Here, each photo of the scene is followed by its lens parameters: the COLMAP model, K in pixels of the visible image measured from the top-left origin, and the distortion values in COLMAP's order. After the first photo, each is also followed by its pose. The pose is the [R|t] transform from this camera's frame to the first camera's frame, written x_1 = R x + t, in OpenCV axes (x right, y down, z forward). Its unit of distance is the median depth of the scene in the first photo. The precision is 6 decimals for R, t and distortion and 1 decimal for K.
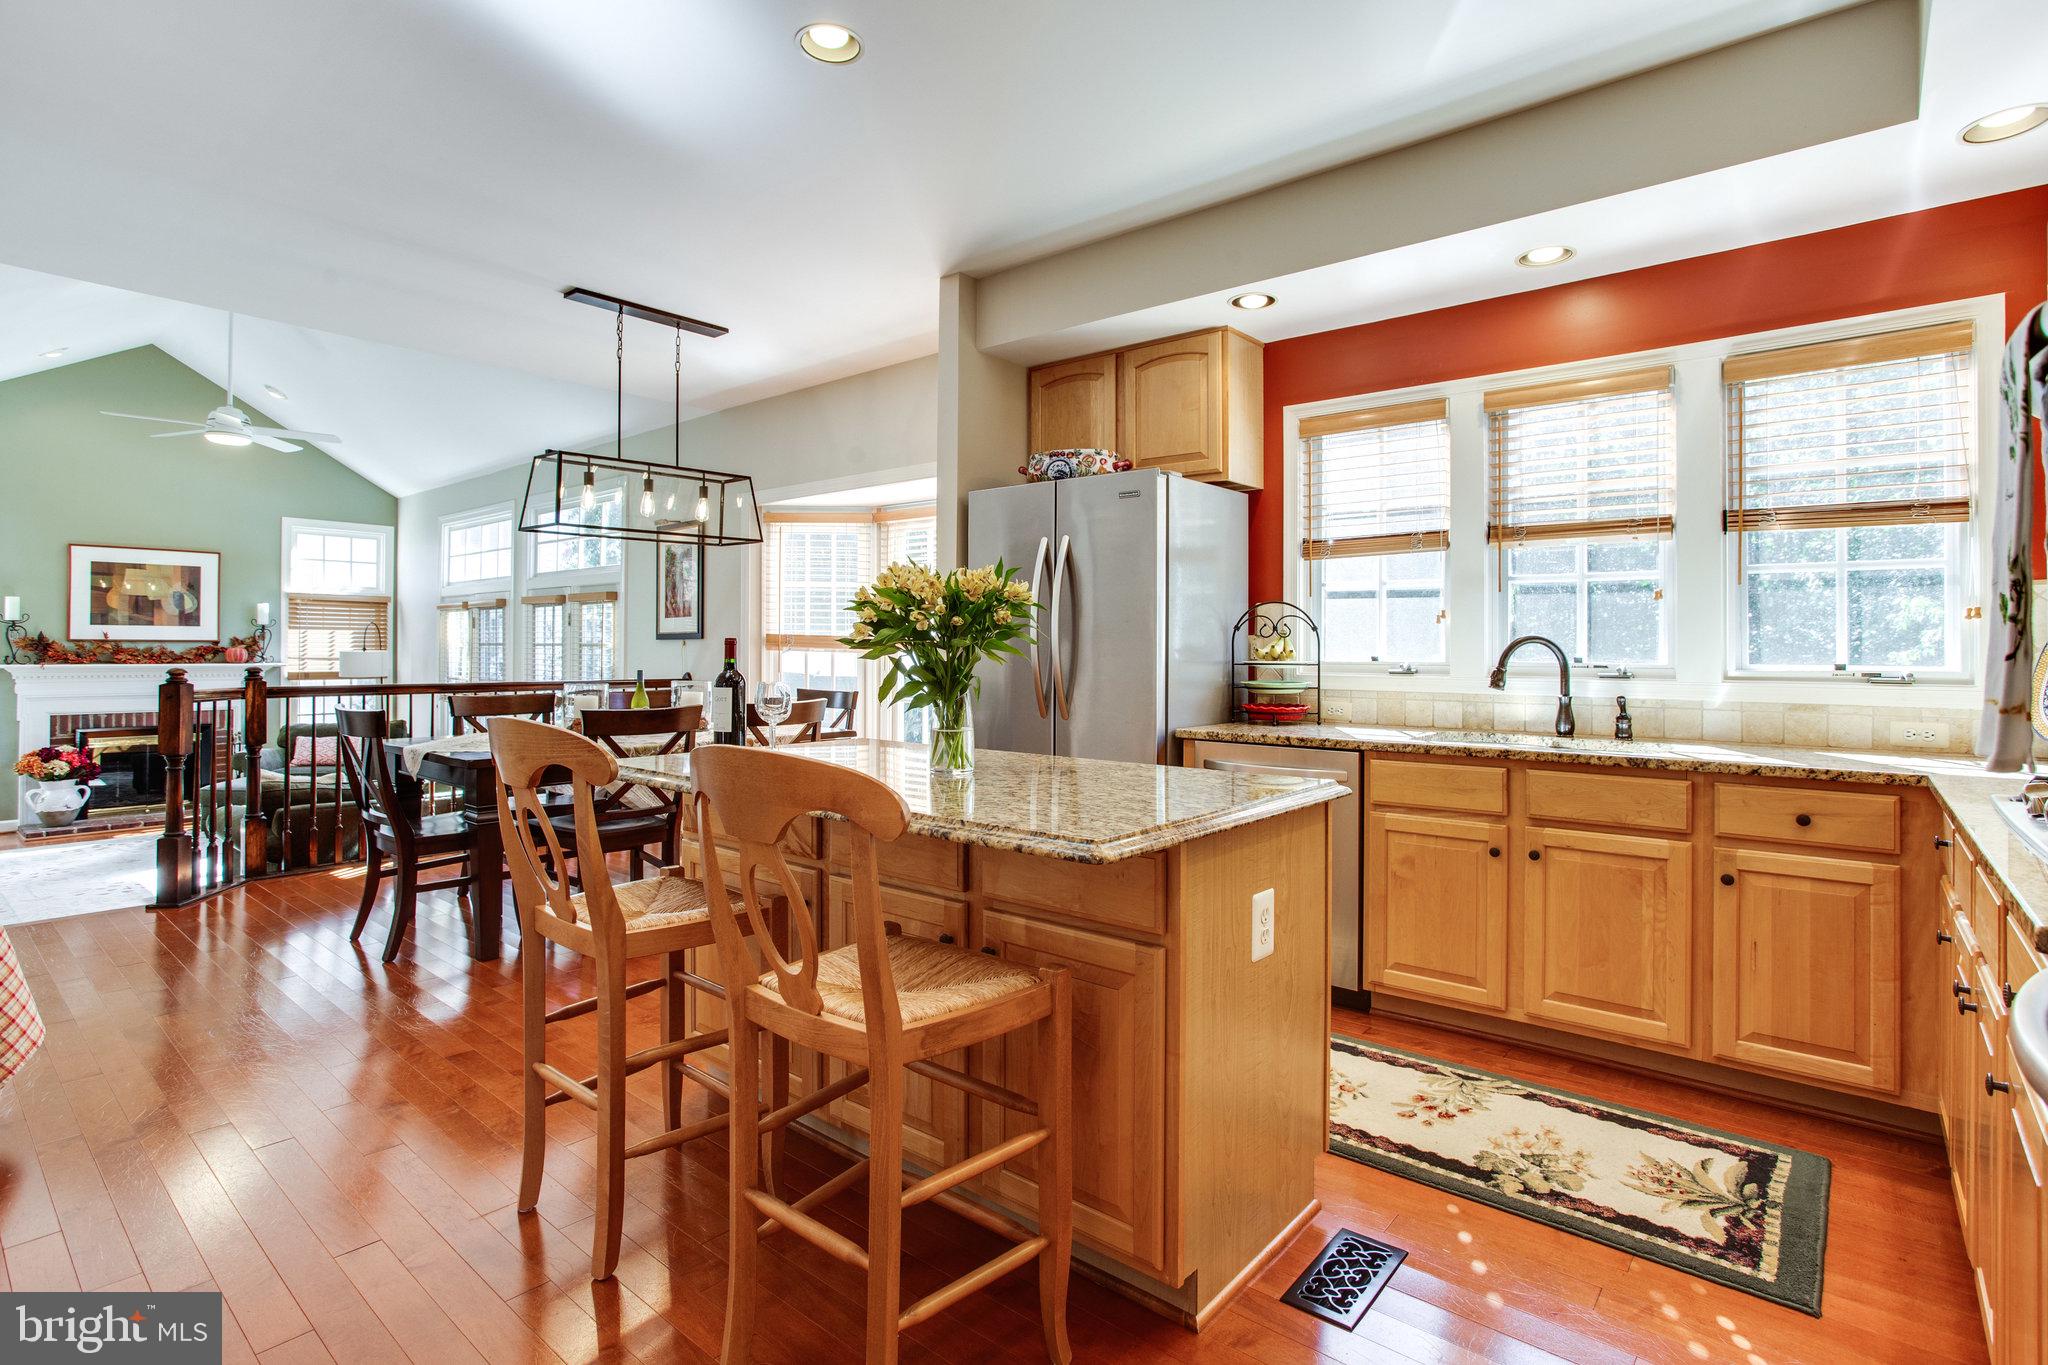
lens RADIAL K [[989.2, 0, 1030.4], [0, 989.2, 640.6], [0, 0, 1]] dist [-0.034675, 0.013177]
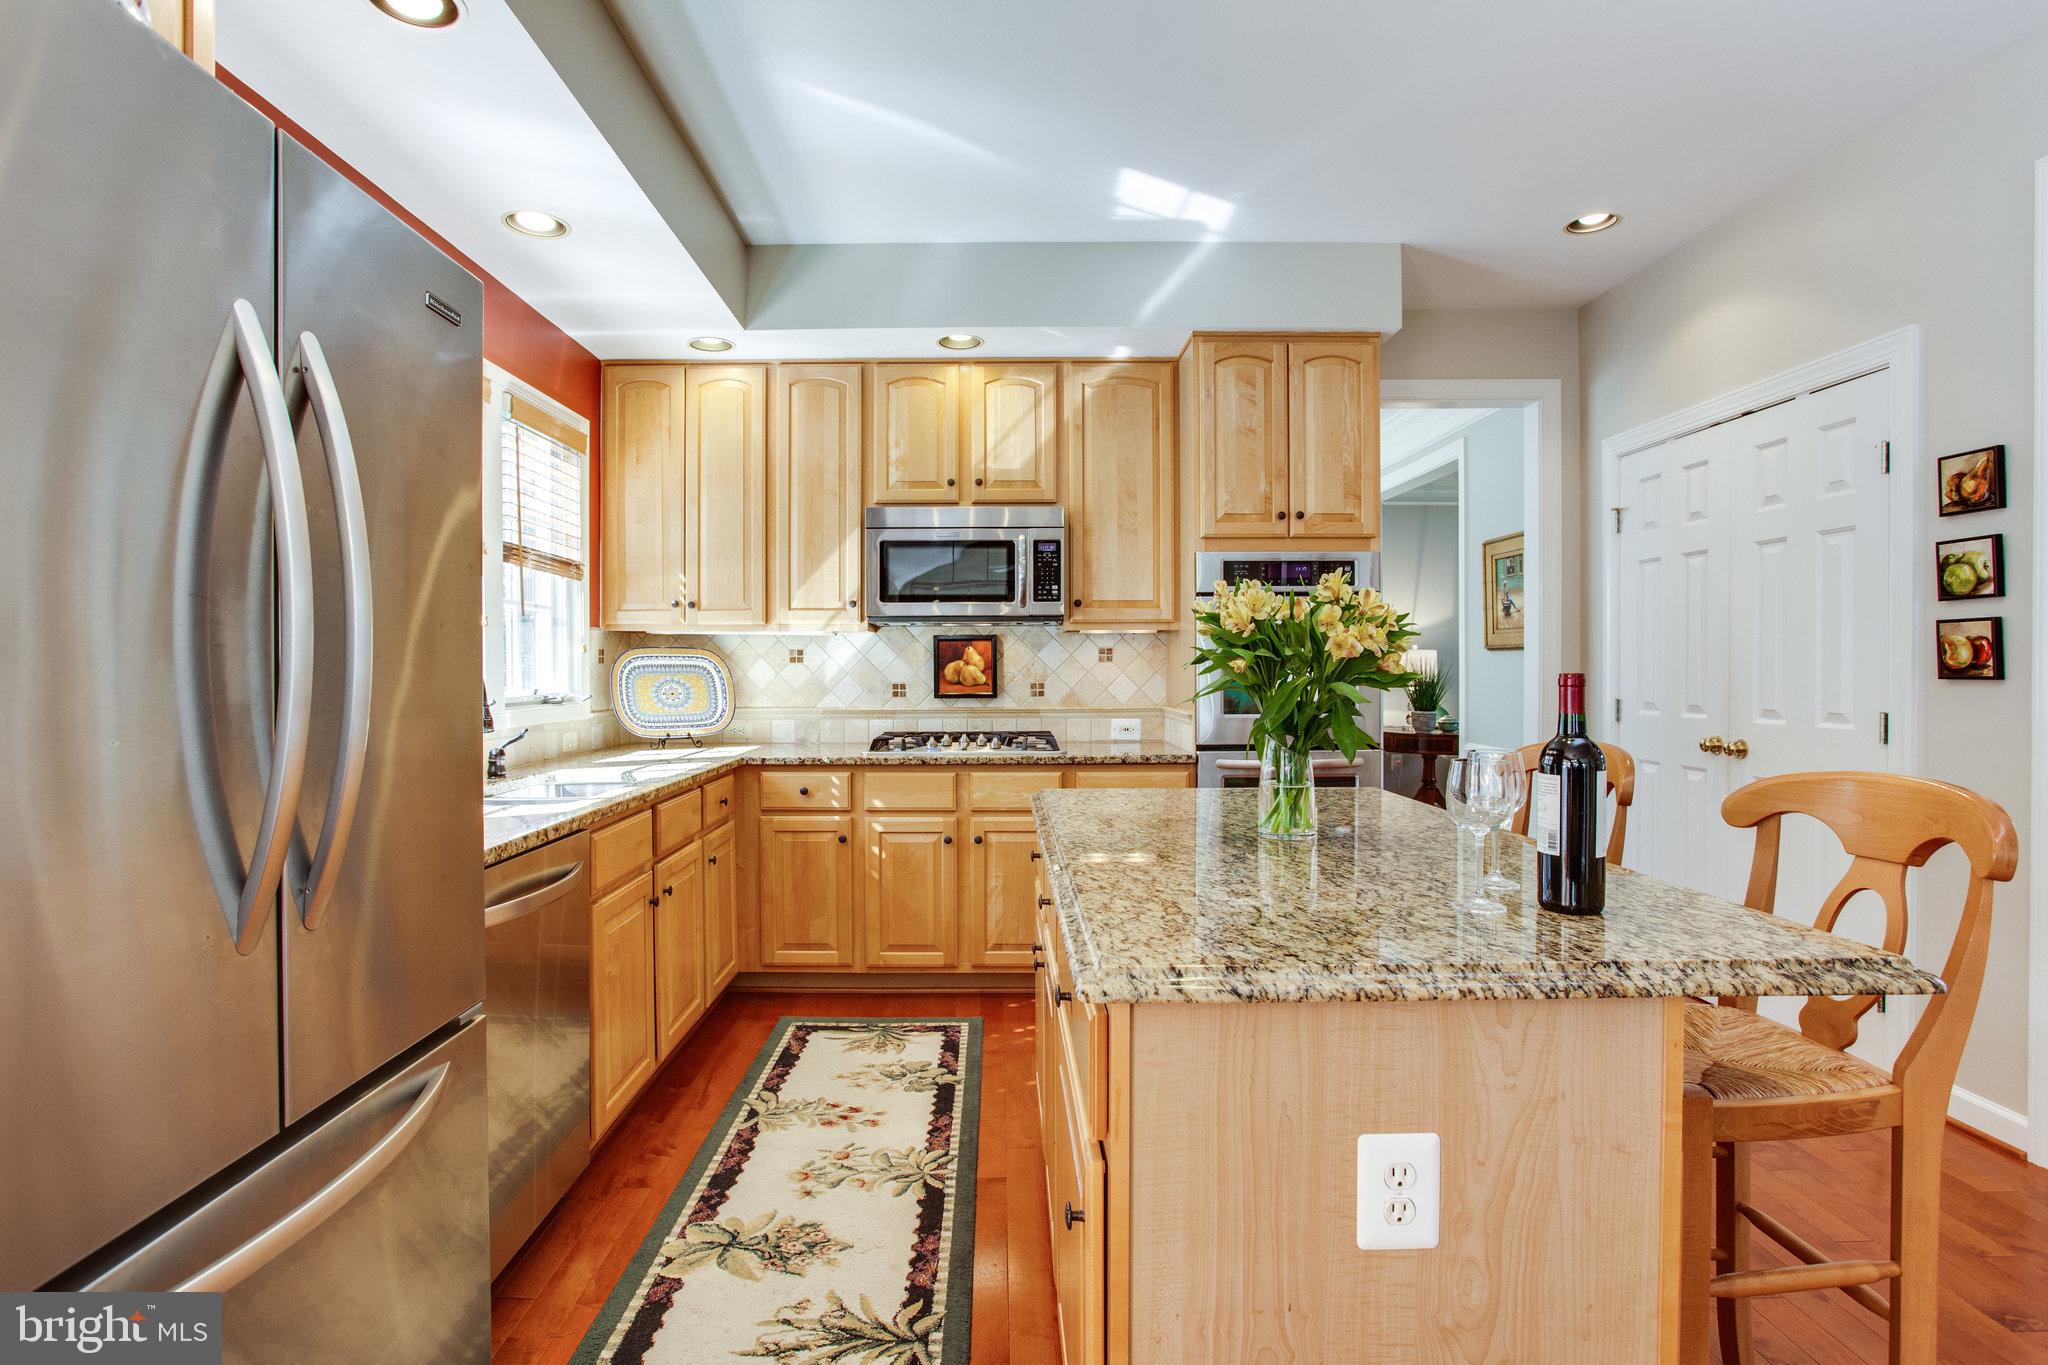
lens RADIAL K [[989.2, 0, 998.9], [0, 989.2, 676.9], [0, 0, 1]] dist [-0.034675, 0.013177]
pose [[-0.639296, -0.007970, 0.768919, -0.257295], [-0.006504, 0.999967, 0.004957, 0.000691], [-0.768933, -0.001832, -0.639326, 0.797985]]
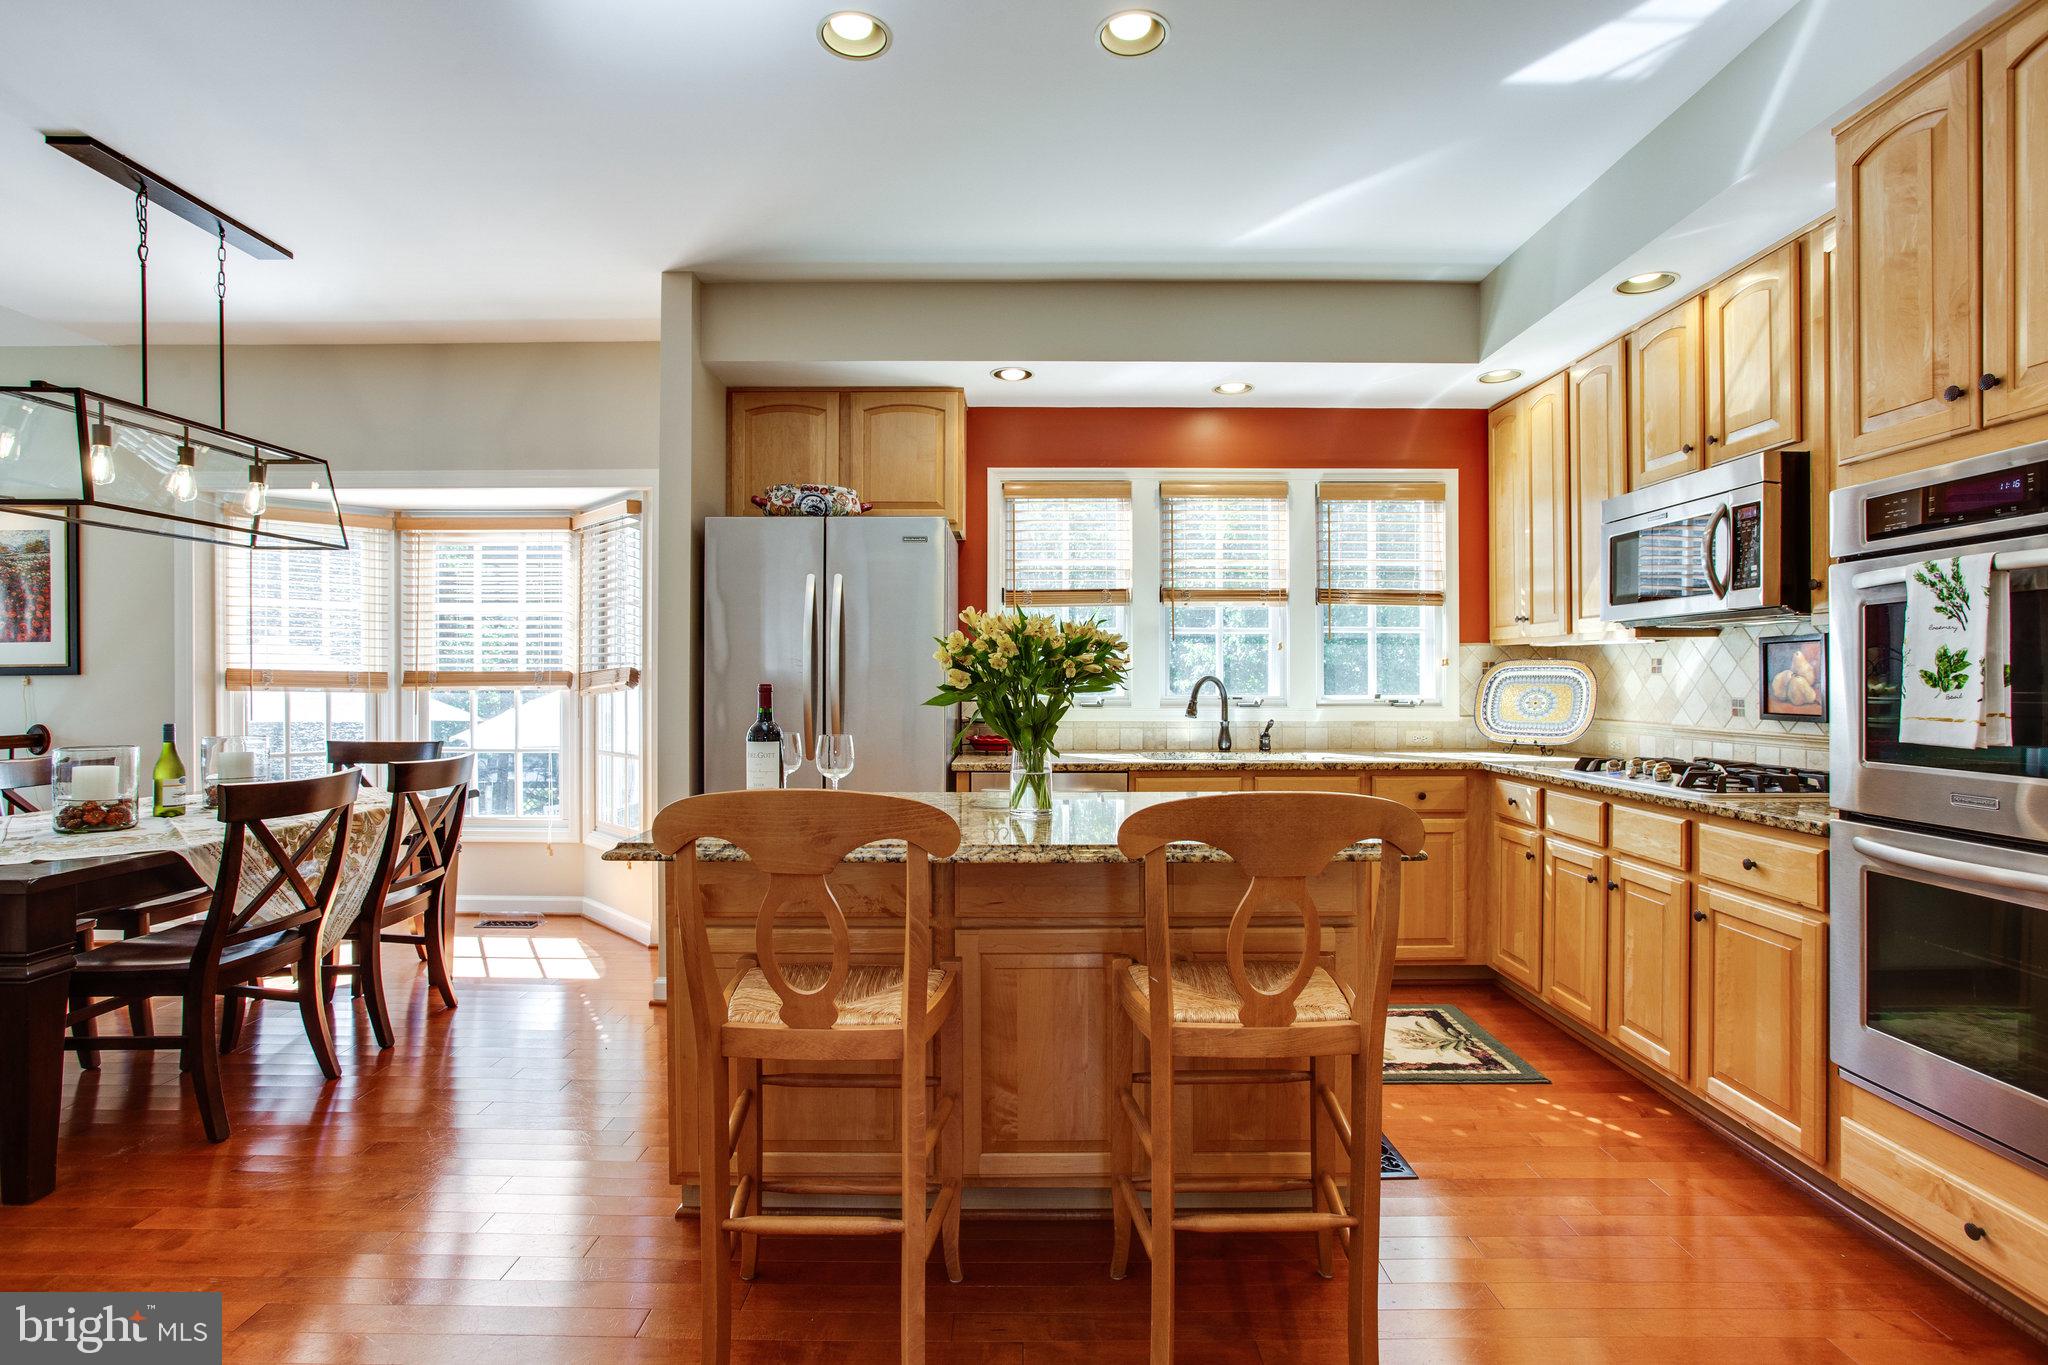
lens RADIAL K [[989.2, 0, 1023.8], [0, 989.2, 676.8], [0, 0, 1]] dist [-0.034675, 0.013177]
pose [[0.770500, -0.003505, 0.637431, -0.350919], [-0.001165, 0.999975, 0.006906, -0.008399], [-0.637439, -0.006064, 0.770477, 0.097180]]
